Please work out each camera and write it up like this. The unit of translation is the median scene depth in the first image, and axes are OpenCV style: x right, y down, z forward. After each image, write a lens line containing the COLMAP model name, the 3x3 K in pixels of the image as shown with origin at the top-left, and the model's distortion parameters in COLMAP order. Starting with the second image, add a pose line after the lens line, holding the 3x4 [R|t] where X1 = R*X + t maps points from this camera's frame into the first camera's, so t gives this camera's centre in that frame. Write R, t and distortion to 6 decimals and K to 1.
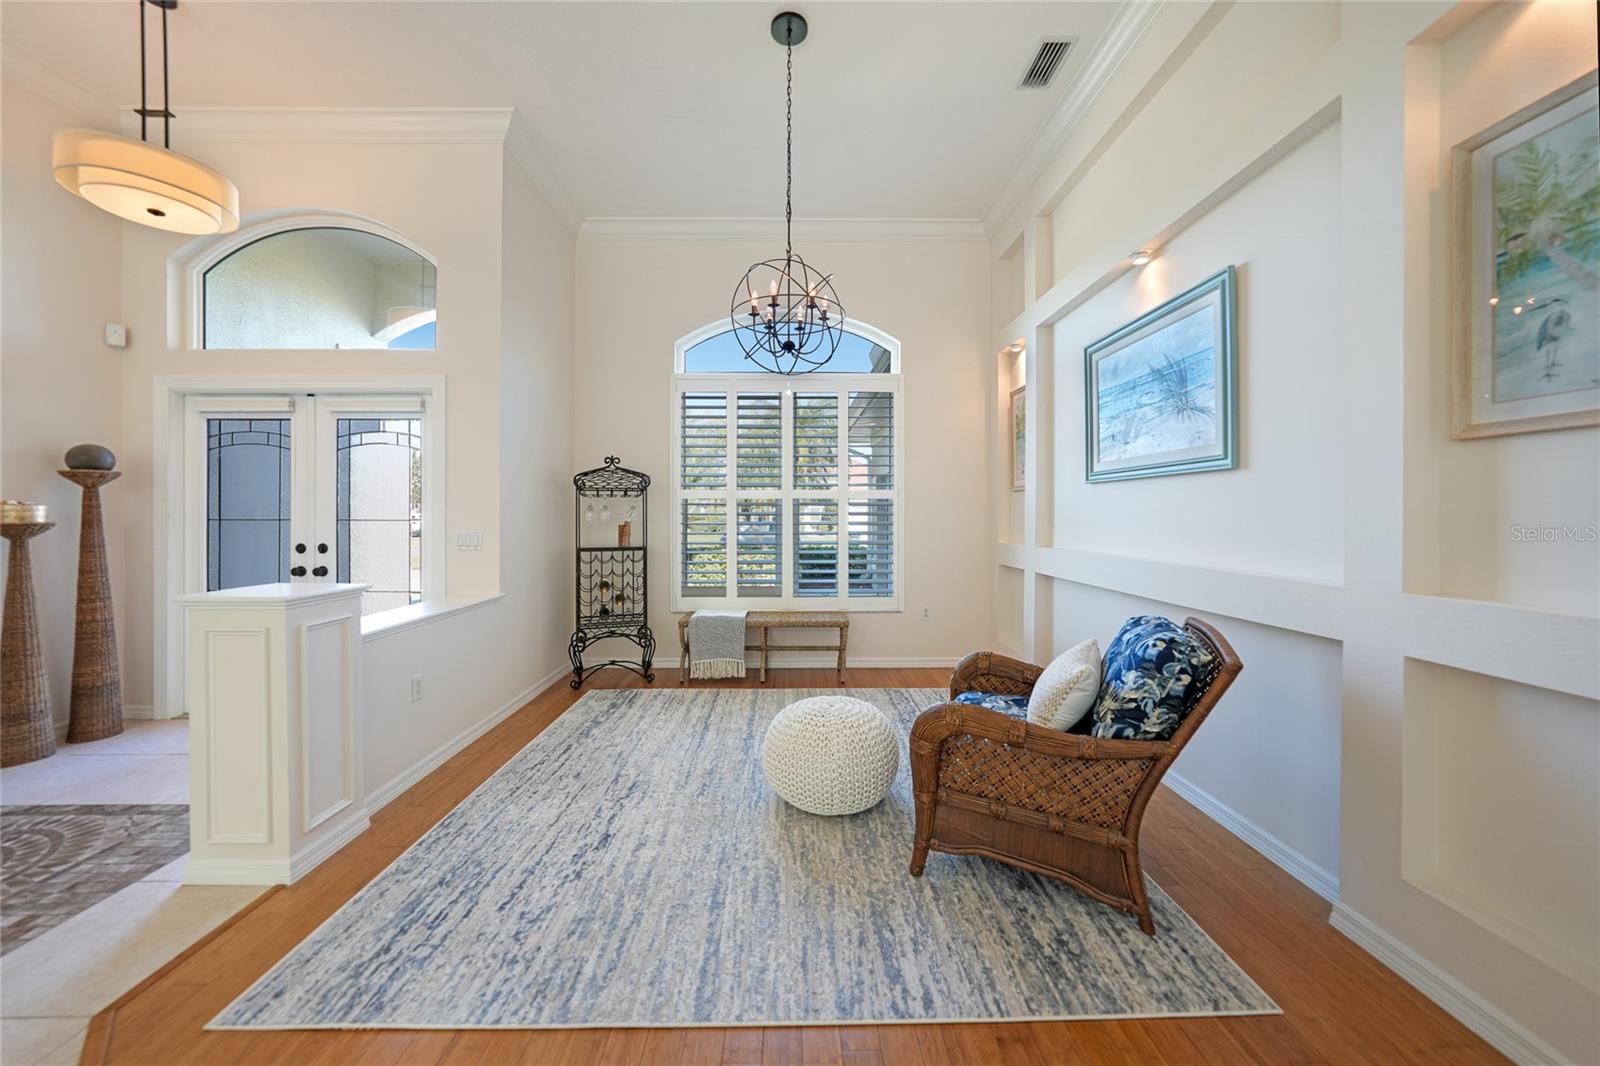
lens RADIAL K [[558.8, 0, 791.8], [0, 558.8, 528.3], [0, 0, 1]] dist [-0.029407, 0.006862]
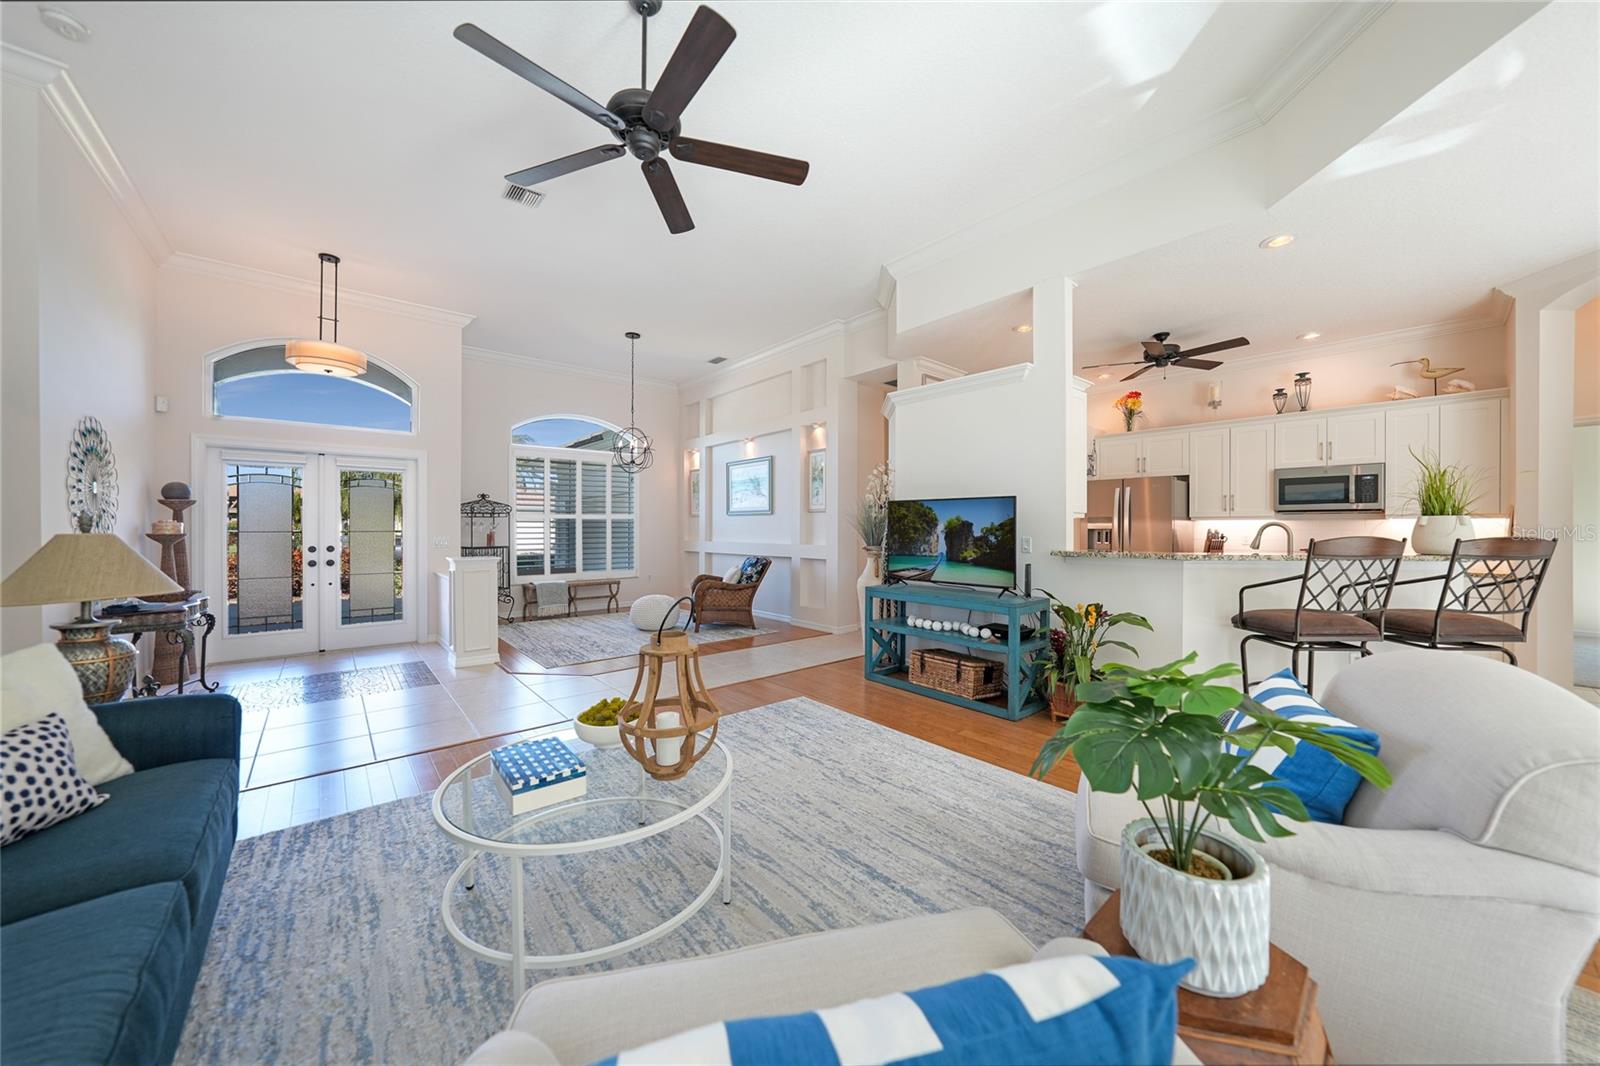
lens RADIAL K [[558.8, 0, 791.8], [0, 558.8, 528.3], [0, 0, 1]] dist [-0.029407, 0.006862]
pose [[0.776518, -0.002647, 0.630089, -1.272888], [0.015748, 0.999760, -0.015208, 0.034332], [-0.629898, 0.021732, 0.776374, -1.757877]]
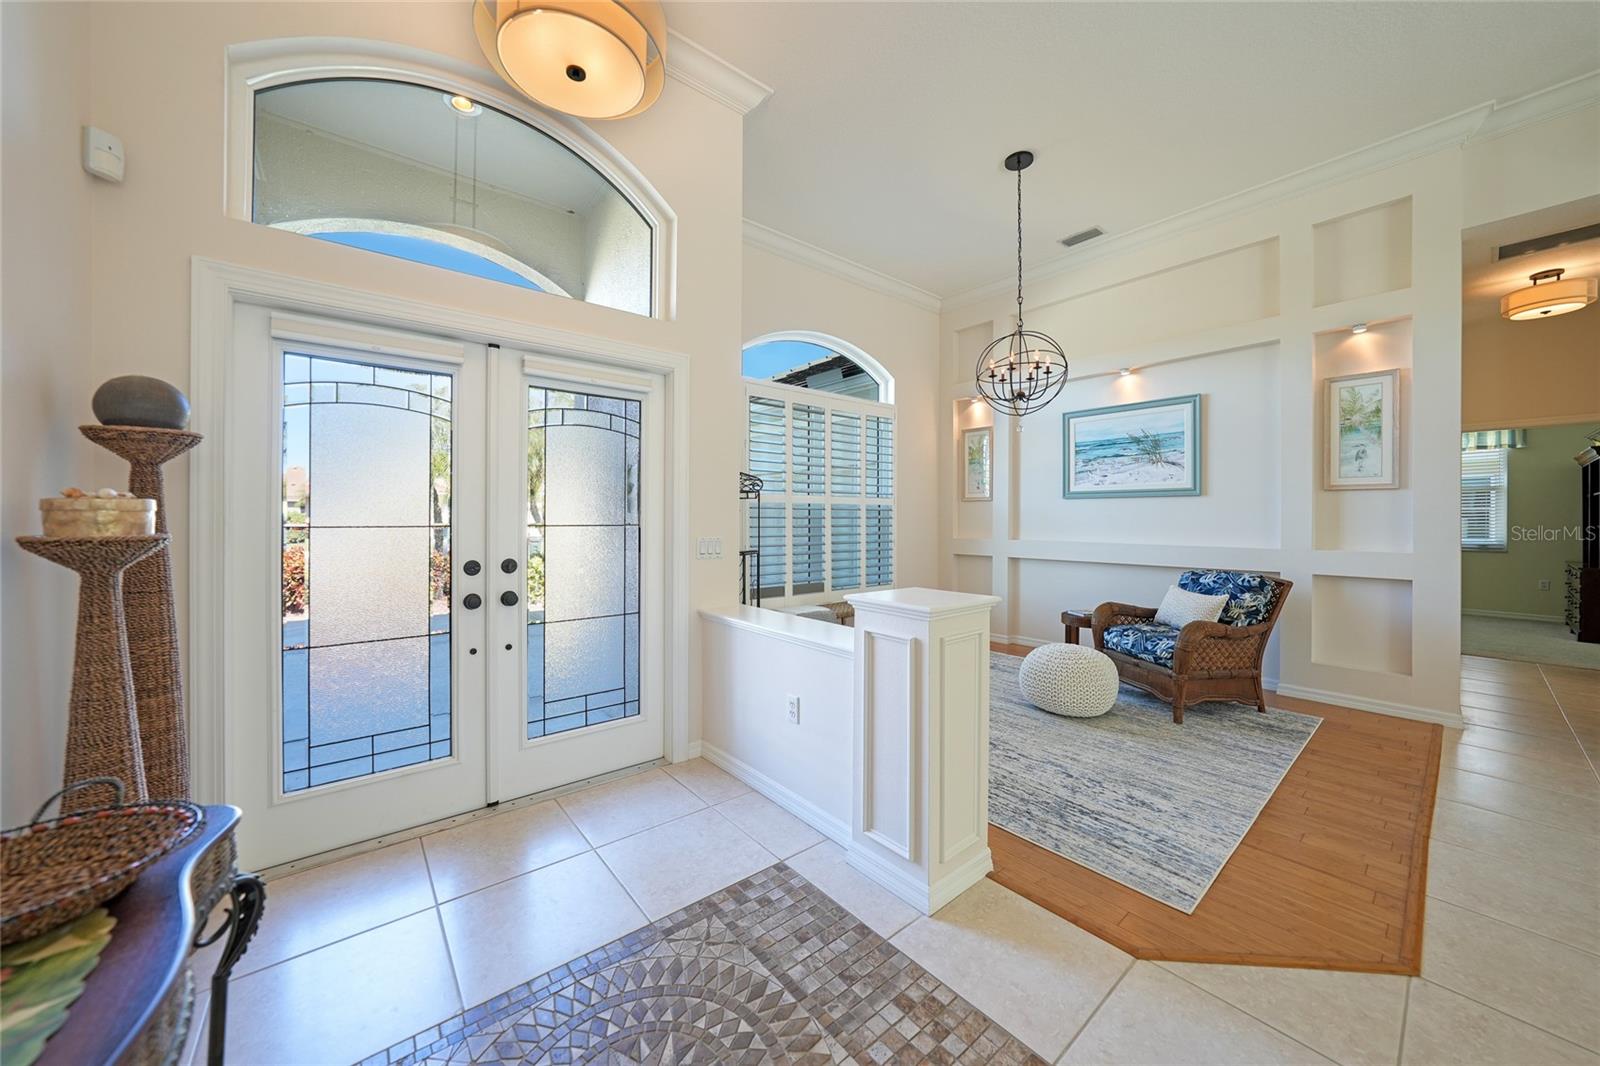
lens RADIAL K [[558.8, 0, 791.8], [0, 558.8, 528.3], [0, 0, 1]] dist [-0.029407, 0.006862]
pose [[0.786651, -0.012065, 0.617280, -1.569245], [0.014937, 0.999888, 0.000509, -0.010710], [-0.617217, 0.008820, 0.786744, 0.328492]]
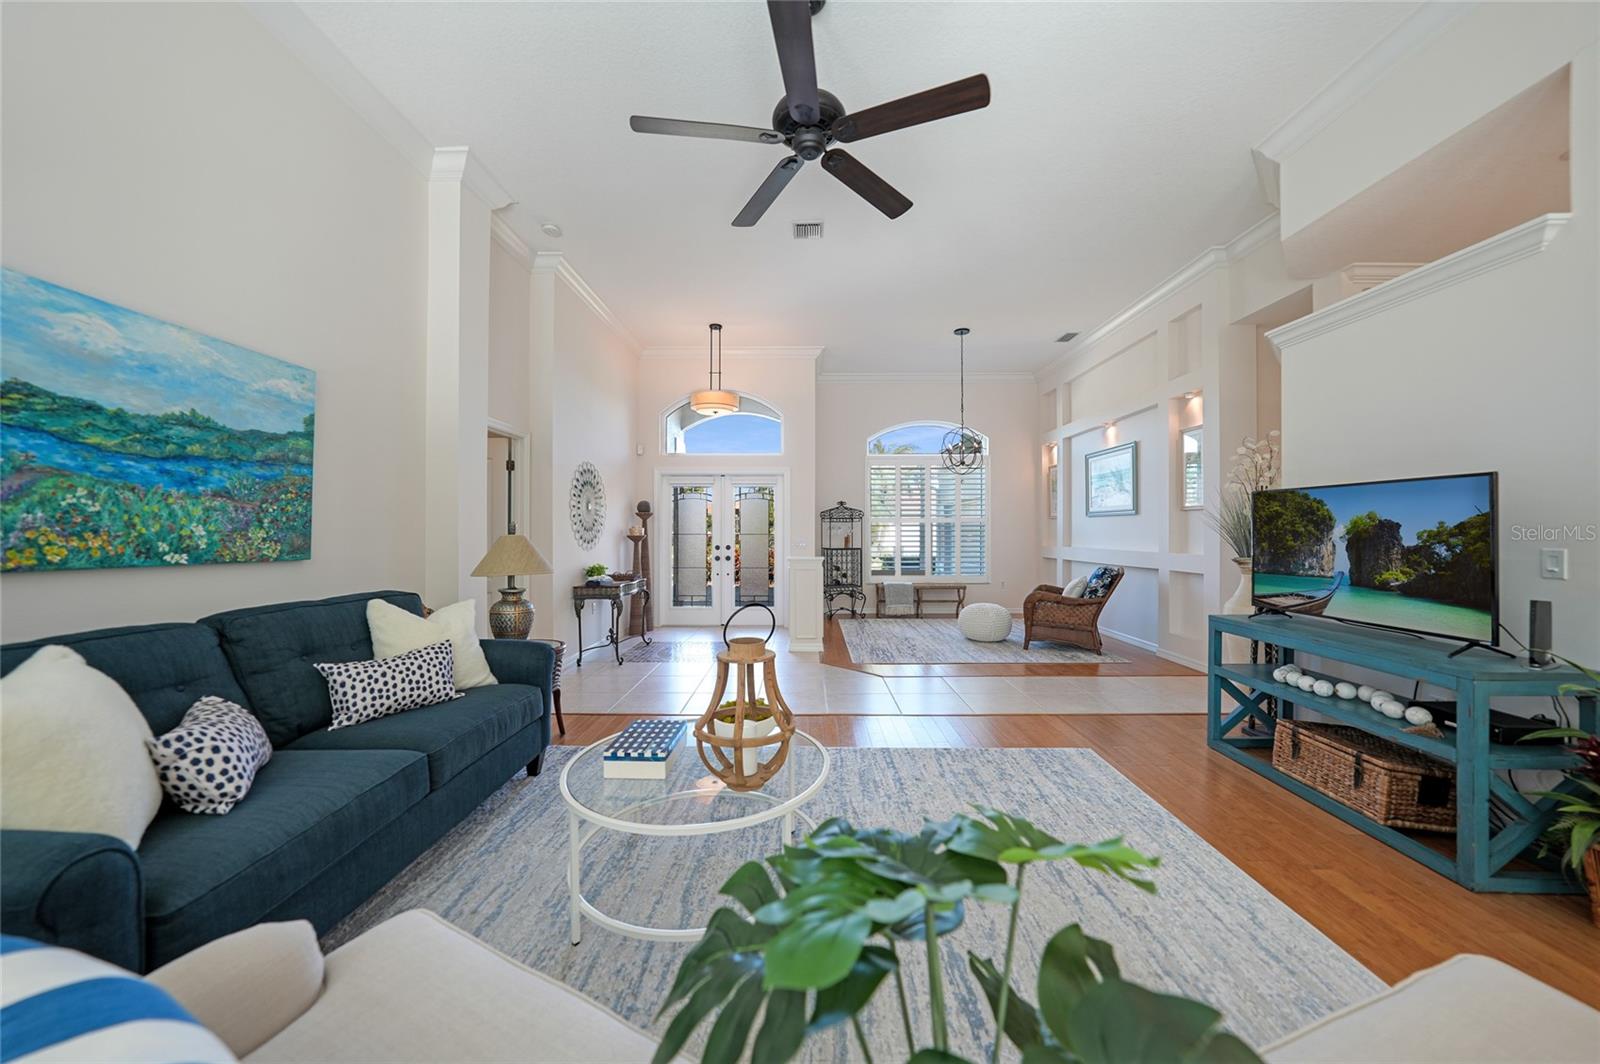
lens RADIAL K [[558.8, 0, 791.8], [0, 558.8, 527.3], [0, 0, 1]] dist [-0.029407, 0.006862]
pose [[0.999203, -0.002467, -0.039843, -0.798980], [0.001290, 0.999563, -0.029534, 0.035863], [0.039898, 0.029459, 0.998769, -1.803881]]
